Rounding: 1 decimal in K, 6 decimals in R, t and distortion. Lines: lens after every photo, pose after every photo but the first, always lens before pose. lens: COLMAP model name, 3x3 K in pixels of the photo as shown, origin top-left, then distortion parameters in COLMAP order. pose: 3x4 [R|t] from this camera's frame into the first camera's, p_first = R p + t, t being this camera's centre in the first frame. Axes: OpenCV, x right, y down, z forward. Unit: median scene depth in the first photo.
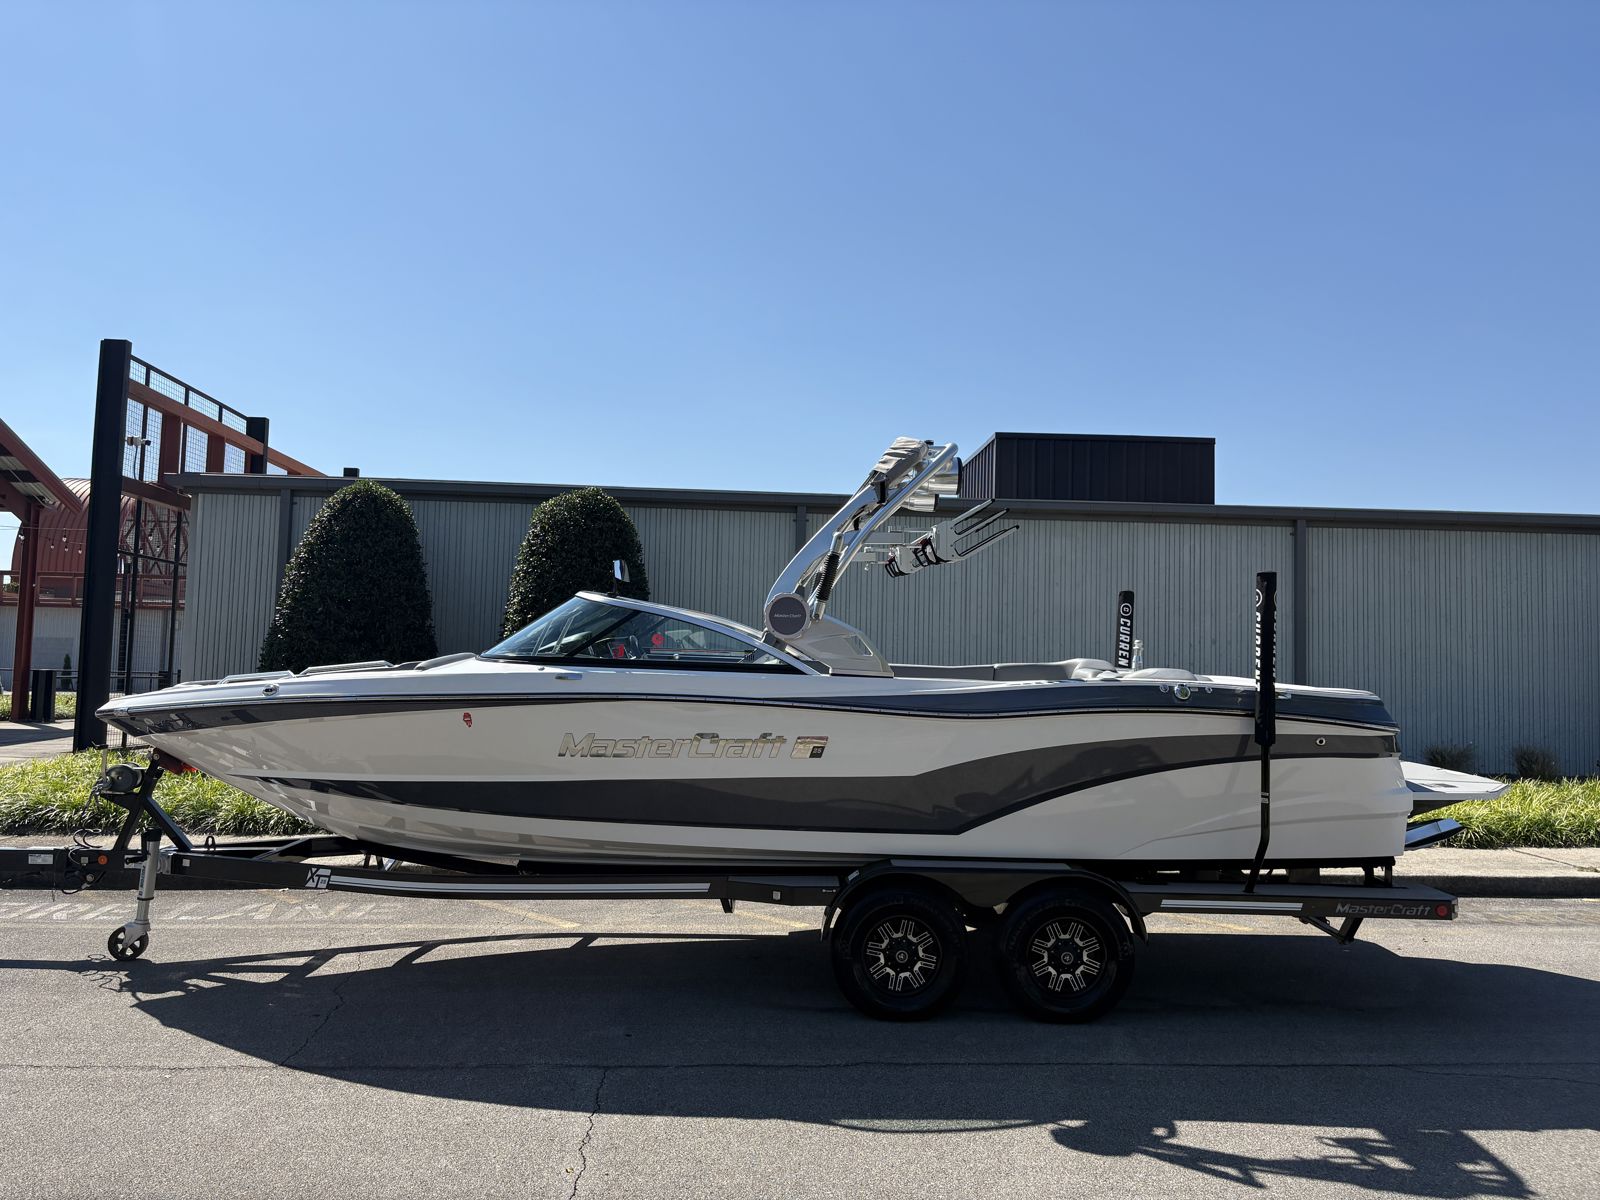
lens RADIAL K [[1222.8, 0, 804.5], [0, 1222.8, 584.4], [0, 0, 1]] dist [0.011029, 0.001833]
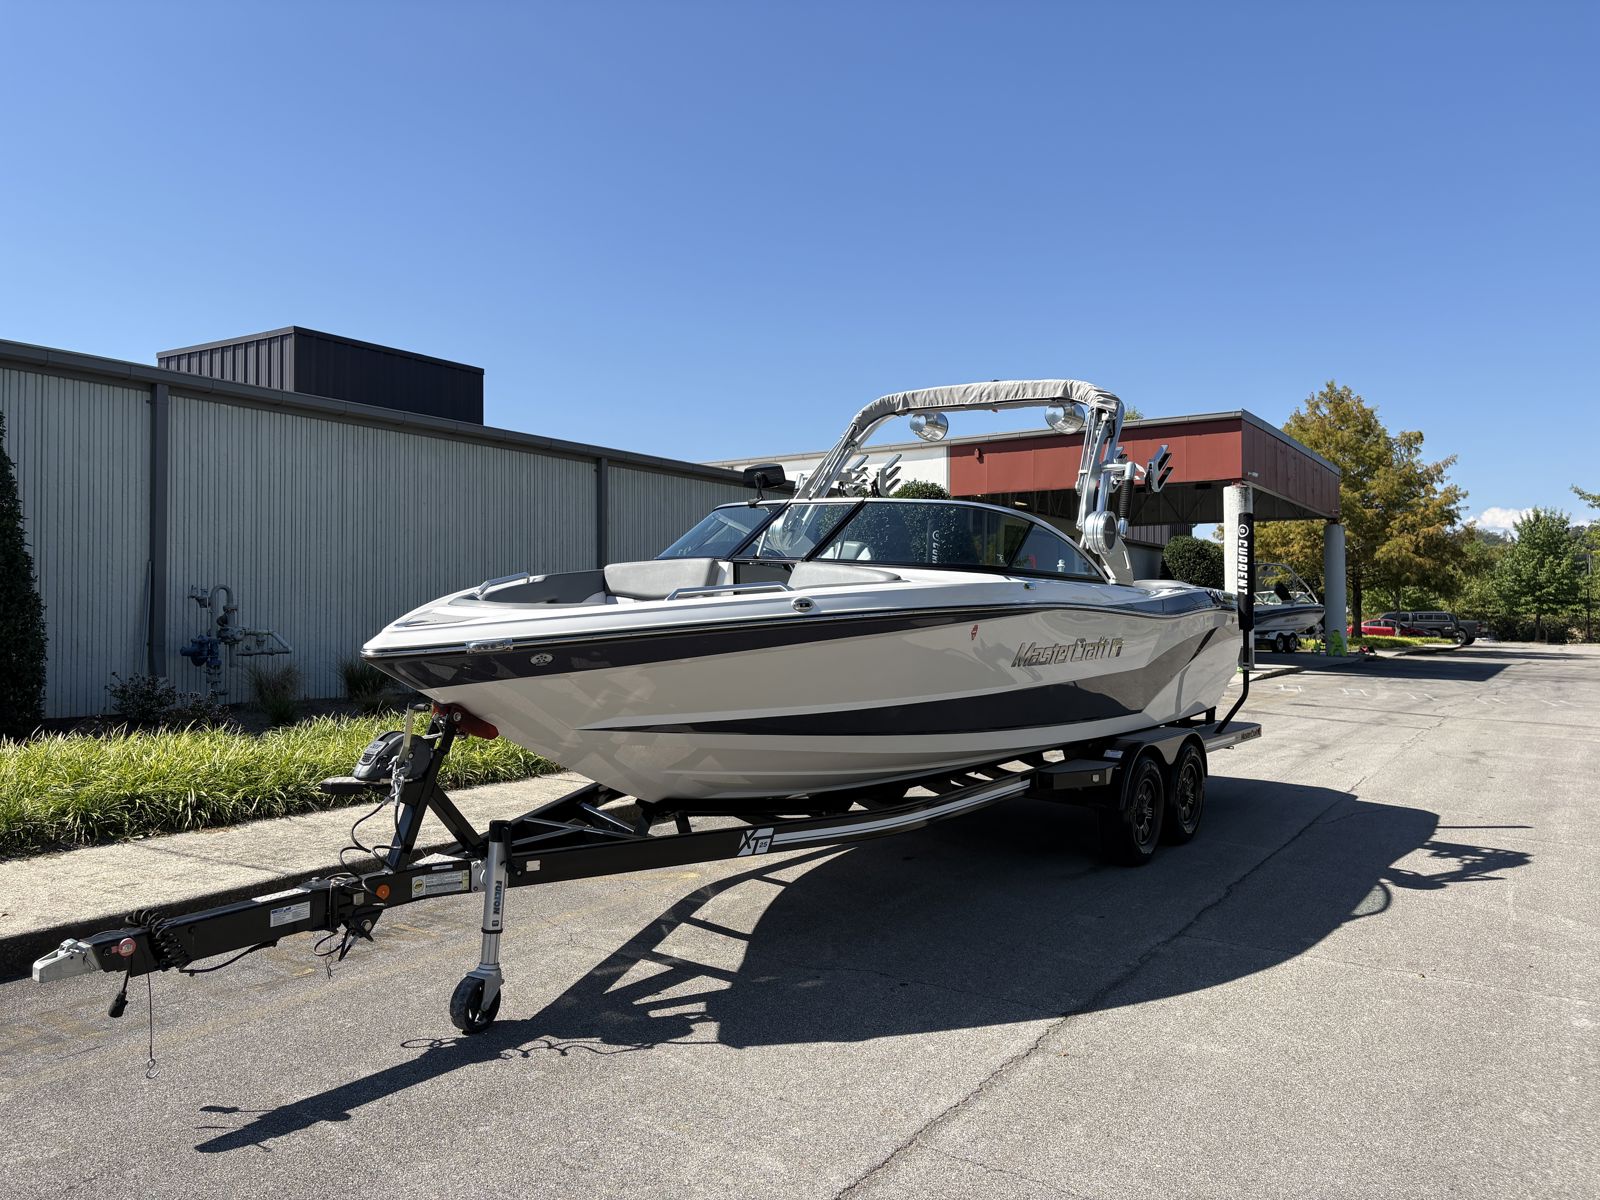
lens RADIAL K [[1208.6, 0, 800.0], [0, 1208.6, 600.0], [0, 0, 1]] dist [0.081845, -0.076864]
pose [[0.587323, -0.010707, 0.809282, -1.203523], [-0.045317, 0.997909, 0.046090, 0.053864], [-0.808083, -0.063744, 0.585609, 0.623515]]
